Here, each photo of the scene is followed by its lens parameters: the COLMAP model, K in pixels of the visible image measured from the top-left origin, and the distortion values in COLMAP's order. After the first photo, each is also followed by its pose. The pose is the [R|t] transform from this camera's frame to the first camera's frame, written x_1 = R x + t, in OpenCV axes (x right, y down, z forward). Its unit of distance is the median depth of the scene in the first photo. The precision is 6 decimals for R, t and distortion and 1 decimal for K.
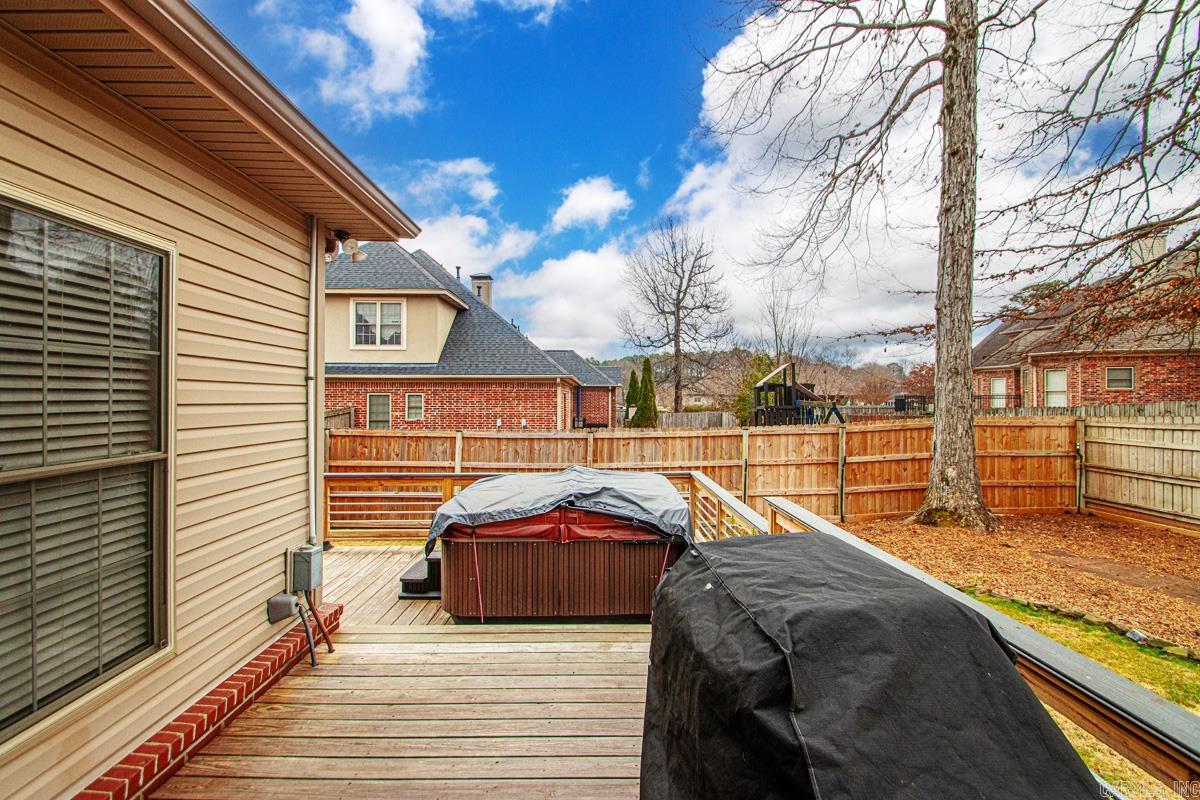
lens RADIAL K [[559.8, 0, 634.5], [0, 559.8, 384.6], [0, 0, 1]] dist [0.007739, -0.004715]
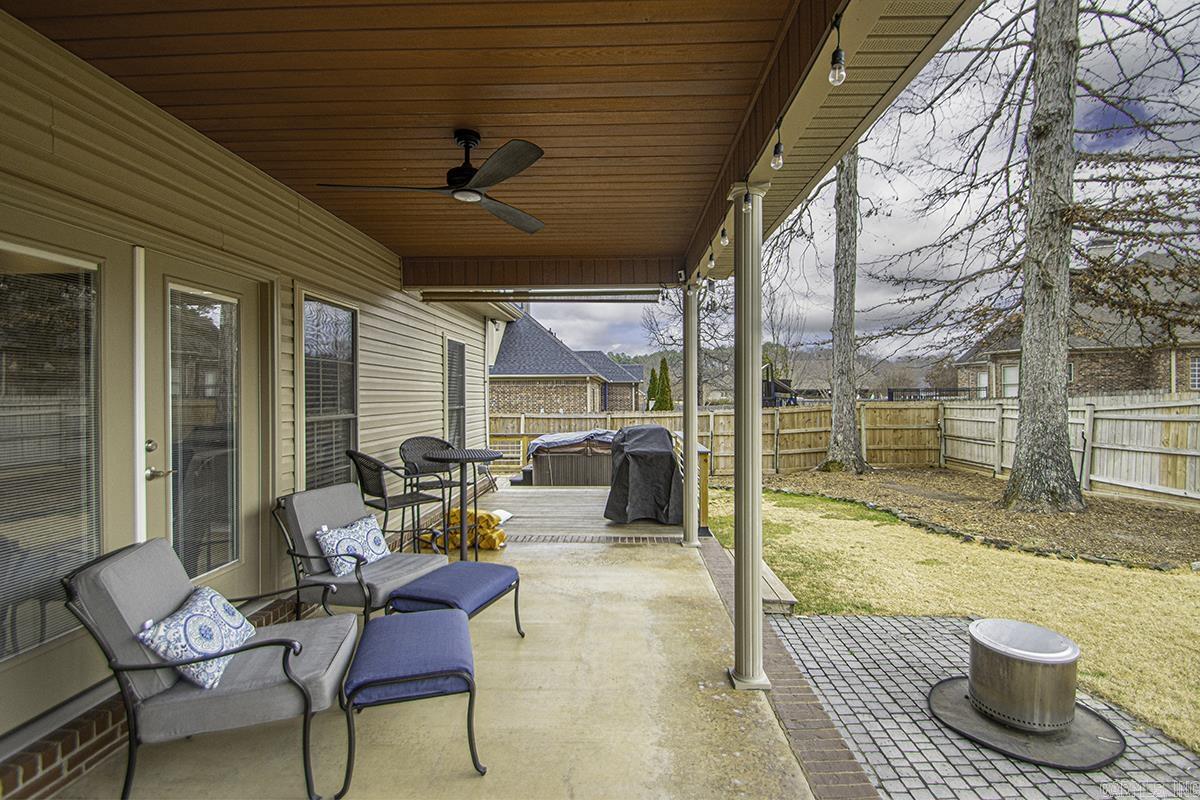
lens RADIAL K [[559.8, 0, 604.4], [0, 559.8, 398.4], [0, 0, 1]] dist [0.007739, -0.004715]
pose [[0.994093, -0.004182, -0.108446, 0.077231], [0.007741, 0.999444, 0.032416, -0.005322], [0.108251, -0.033064, 0.993574, -0.520111]]
